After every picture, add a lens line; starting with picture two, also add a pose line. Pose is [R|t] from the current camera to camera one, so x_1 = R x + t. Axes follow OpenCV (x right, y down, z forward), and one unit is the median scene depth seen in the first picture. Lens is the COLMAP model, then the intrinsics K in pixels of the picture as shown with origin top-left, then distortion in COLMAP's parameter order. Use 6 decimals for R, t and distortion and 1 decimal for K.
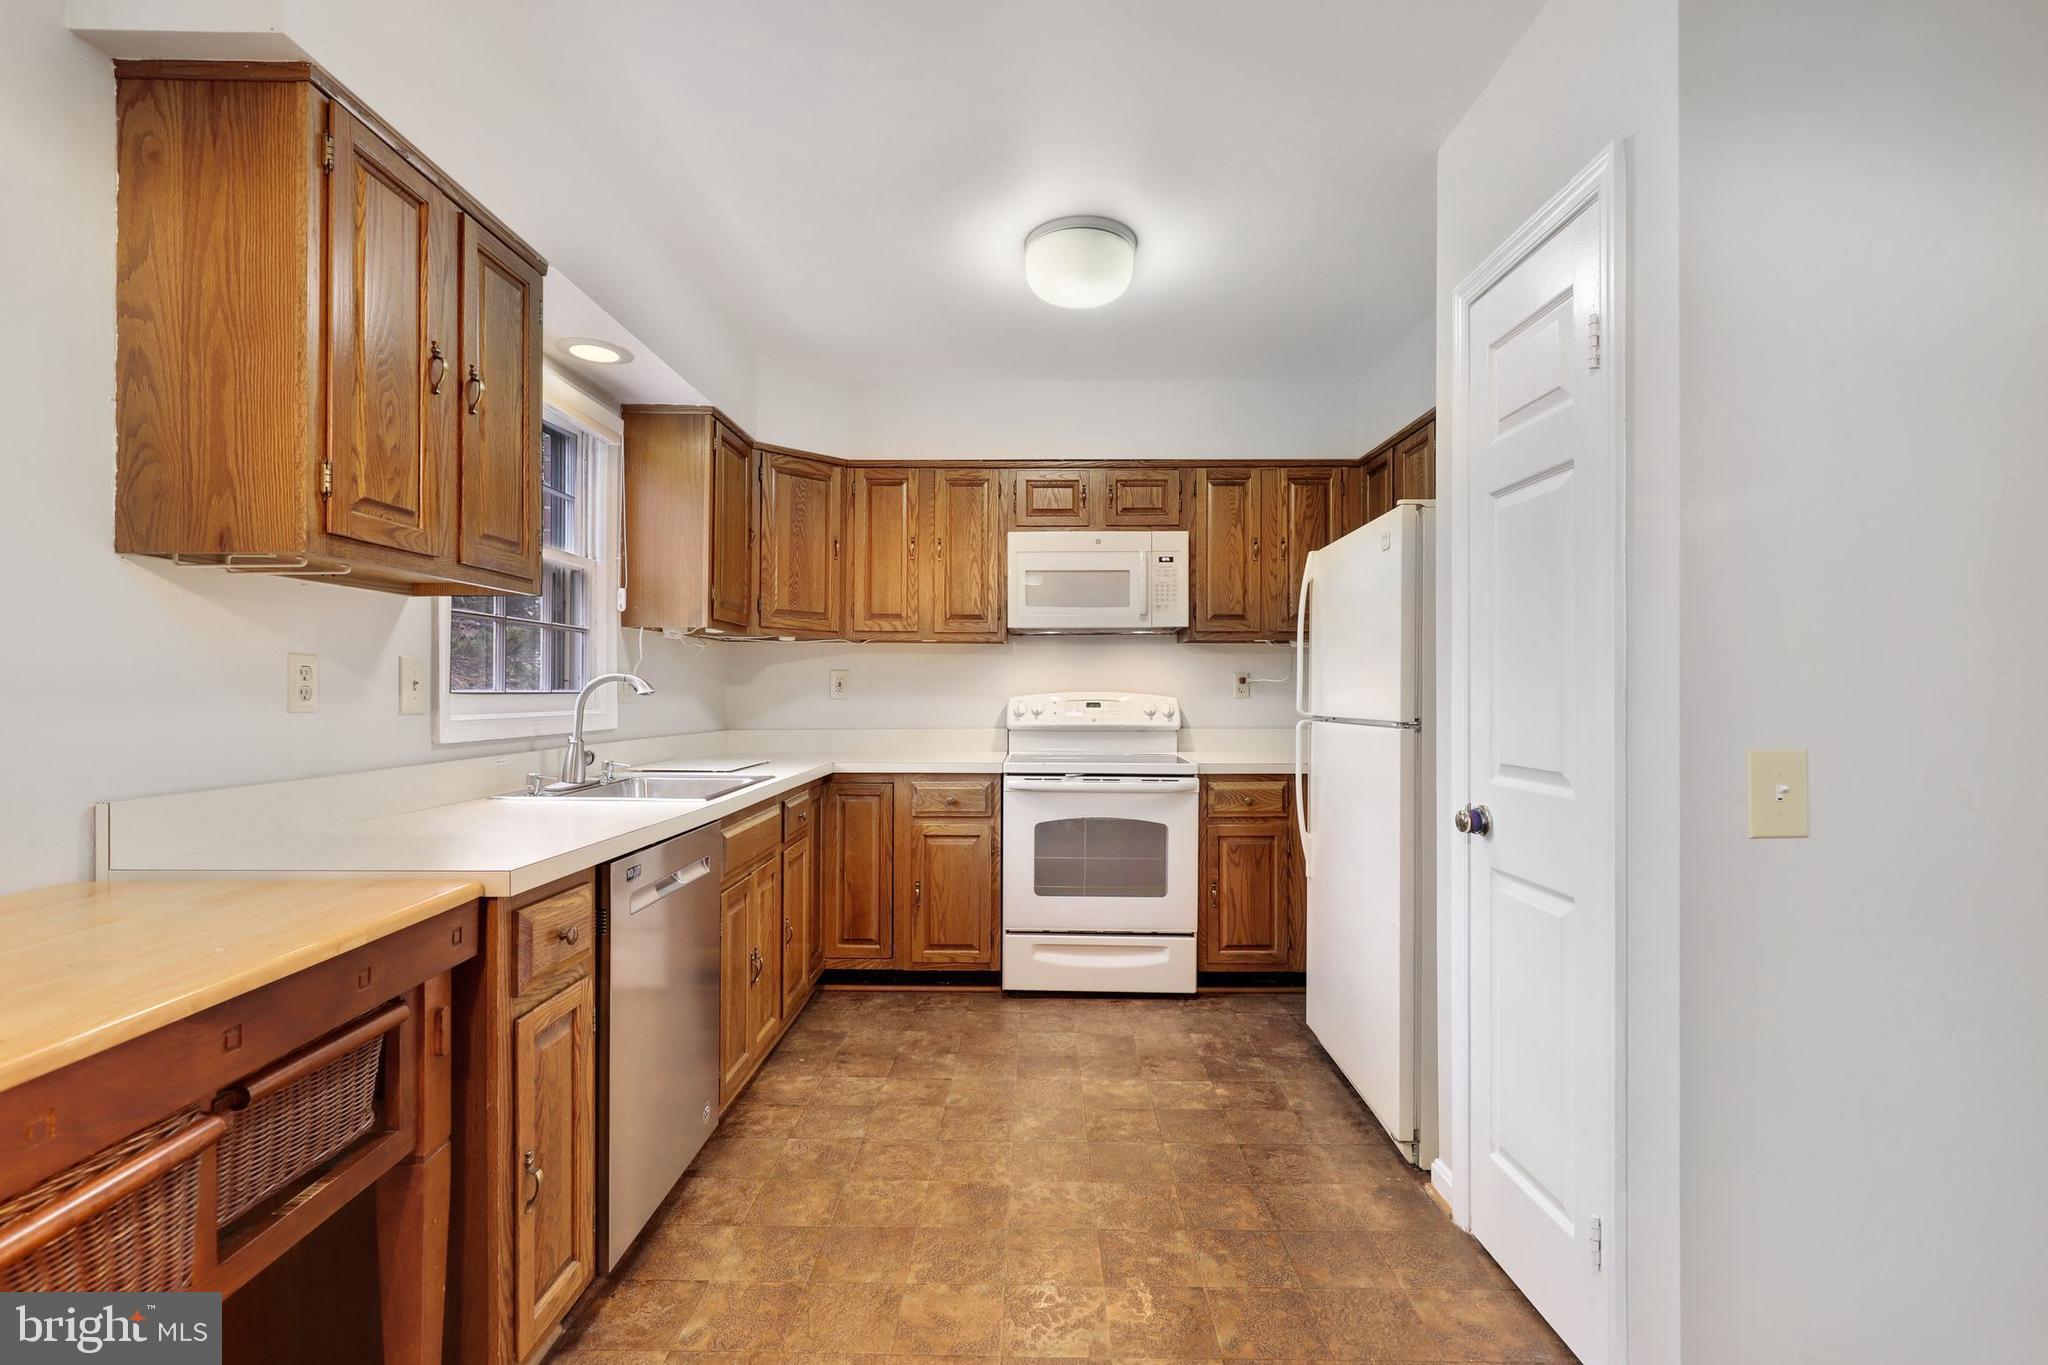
lens RADIAL K [[927.5, 0, 1023.9], [0, 927.5, 691.4], [0, 0, 1]] dist [0.002103, -0.001472]
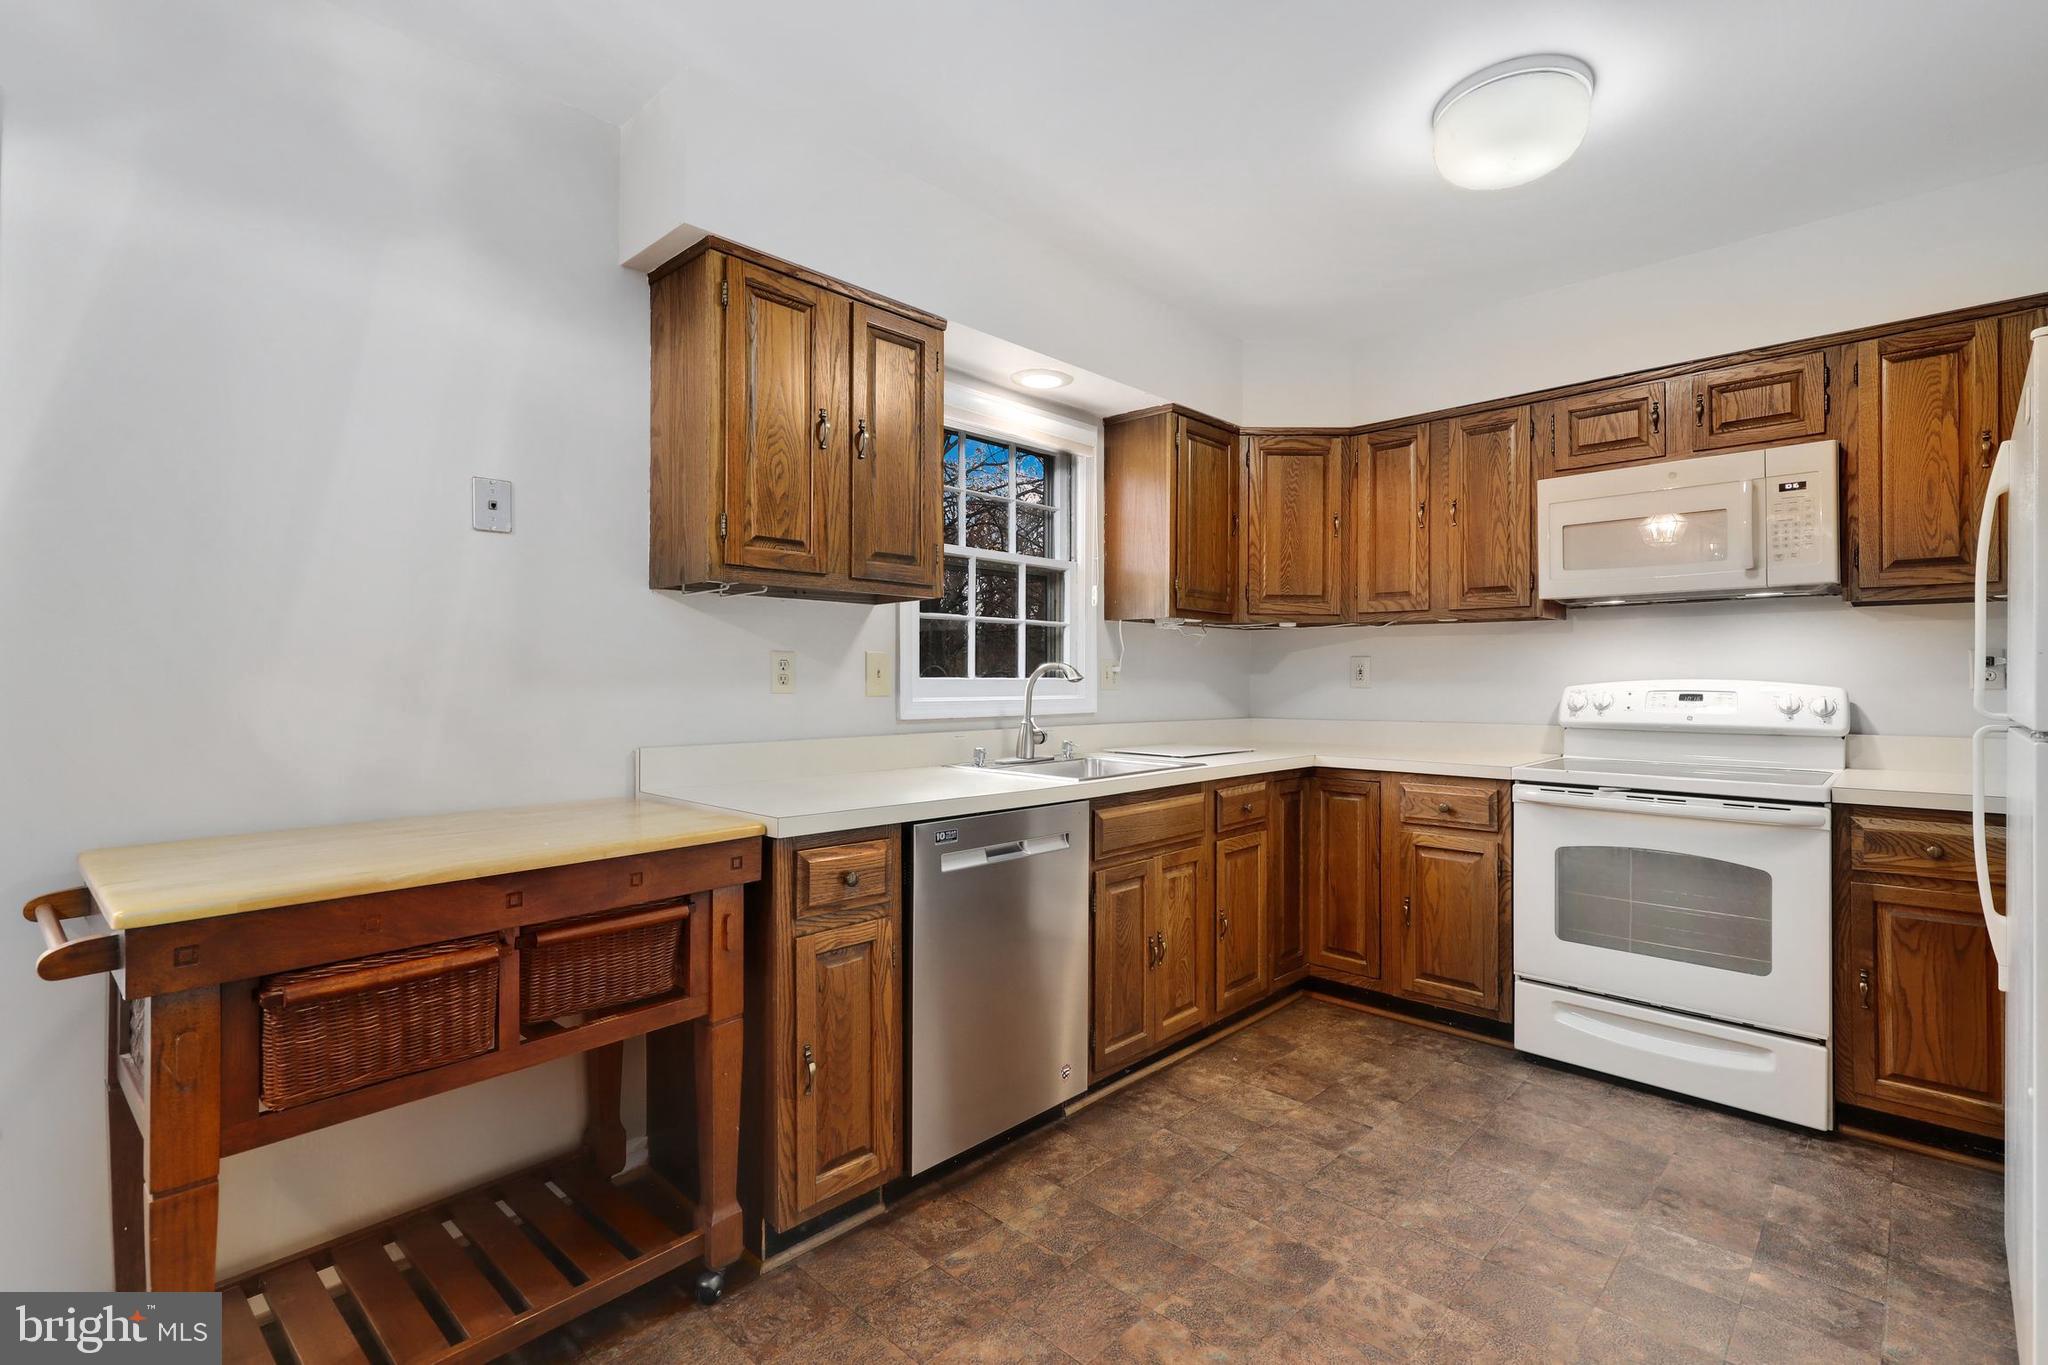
lens RADIAL K [[927.5, 0, 1024.4], [0, 927.5, 675.3], [0, 0, 1]] dist [0.002103, -0.001472]
pose [[0.730018, -0.003994, -0.683416, 0.278719], [-0.000320, 0.999981, -0.006187, 0.002777], [0.683428, 0.004736, 0.730003, 0.149257]]
